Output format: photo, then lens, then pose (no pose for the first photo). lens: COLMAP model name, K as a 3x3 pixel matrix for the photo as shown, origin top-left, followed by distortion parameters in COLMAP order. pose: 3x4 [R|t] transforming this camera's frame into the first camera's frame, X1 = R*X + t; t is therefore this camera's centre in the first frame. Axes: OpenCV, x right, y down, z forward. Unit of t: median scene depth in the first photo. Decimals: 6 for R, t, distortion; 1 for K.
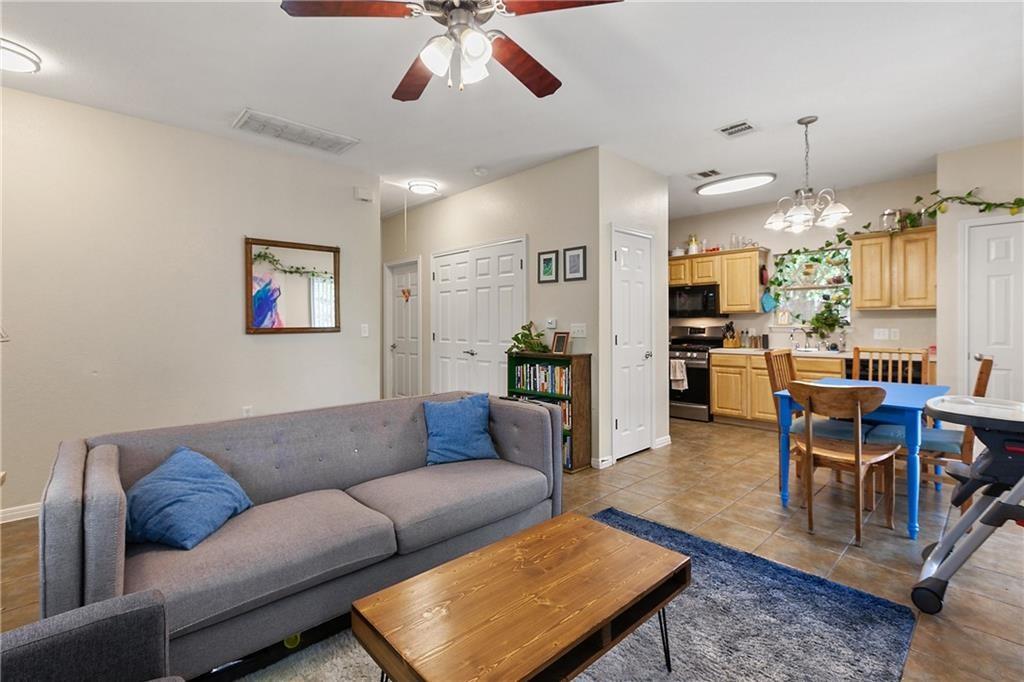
lens RADIAL K [[465.8, 0, 503.1], [0, 465.8, 318.3], [0, 0, 1]] dist [-0.001267, -0.000701]
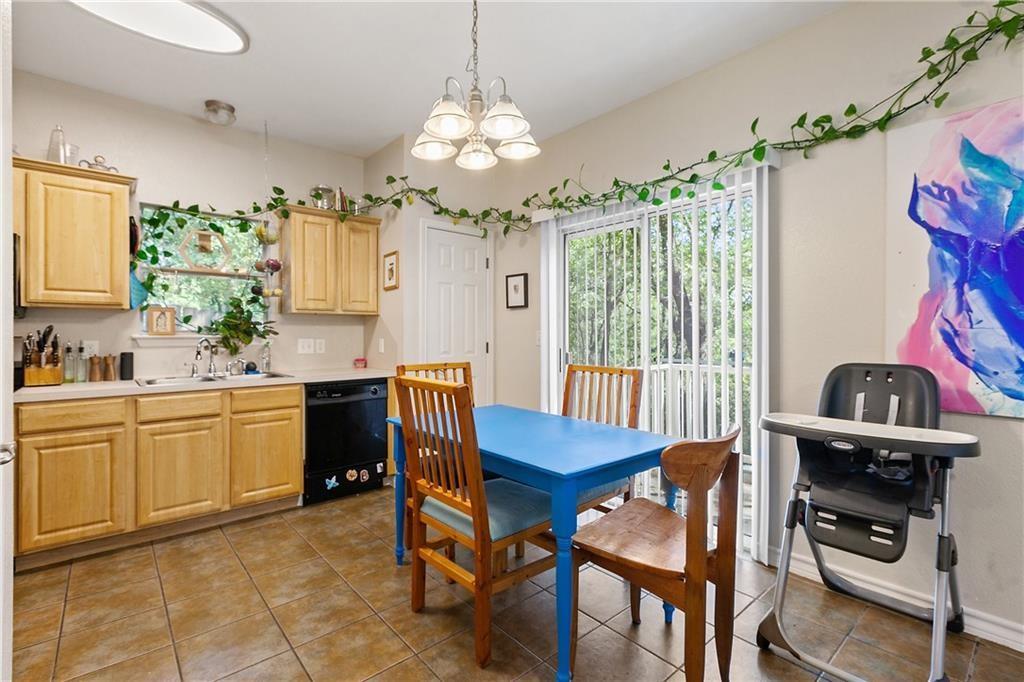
lens RADIAL K [[467.2, 0, 506.7], [0, 467.2, 335.2], [0, 0, 1]] dist [-0.000039, -0.000076]
pose [[0.036423, 0.002433, 0.999334, 0.068227], [-0.011700, 0.999930, -0.002008, 0.013025], [-0.999268, -0.011619, 0.036449, 0.625637]]
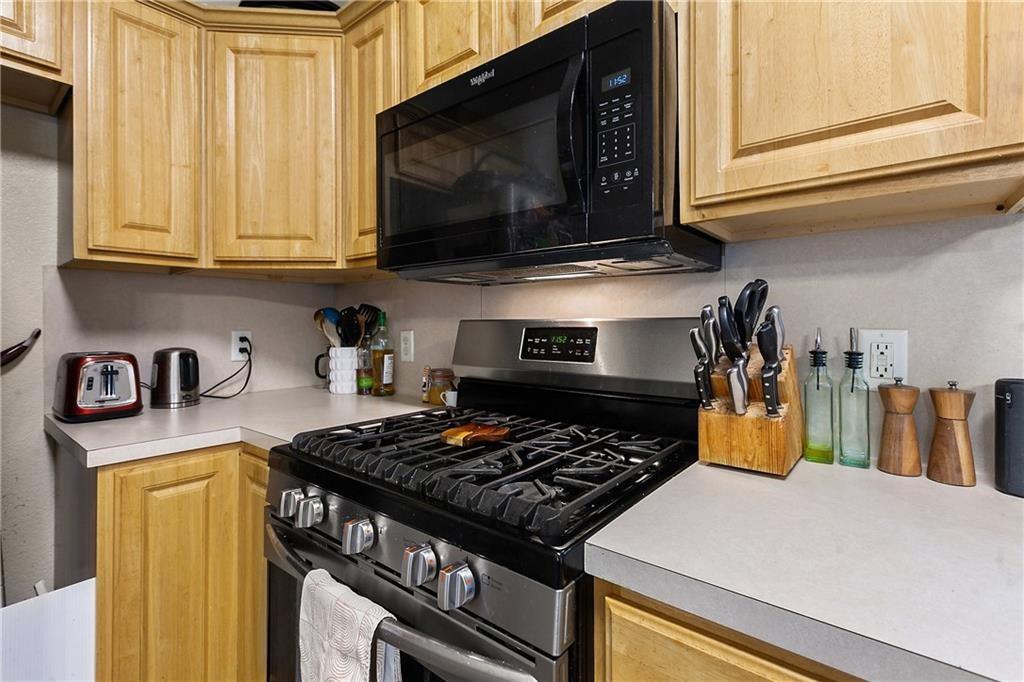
lens RADIAL K [[468.5, 0, 511.2], [0, 468.5, 320.4], [0, 0, 1]] dist [0.002034, 0.000060]
pose [[0.991742, 0.001373, 0.128245, 0.458014], [-0.002644, 0.999949, 0.009742, 0.019523], [-0.128225, -0.010000, 0.991695, 0.996803]]
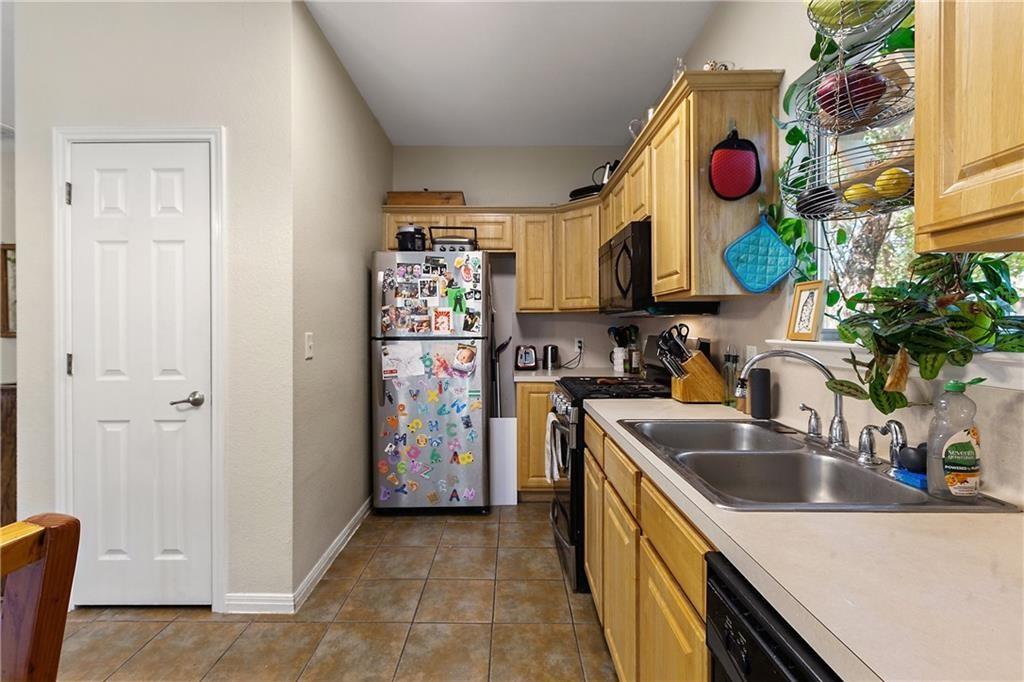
lens RADIAL K [[466.1, 0, 507.7], [0, 466.1, 324.6], [0, 0, 1]] dist [0.000754, 0.000212]
pose [[0.728555, -0.000121, -0.684987, 0.725782], [0.008093, 0.999932, 0.008431, 0.003107], [0.684939, -0.011686, 0.728507, 0.756979]]
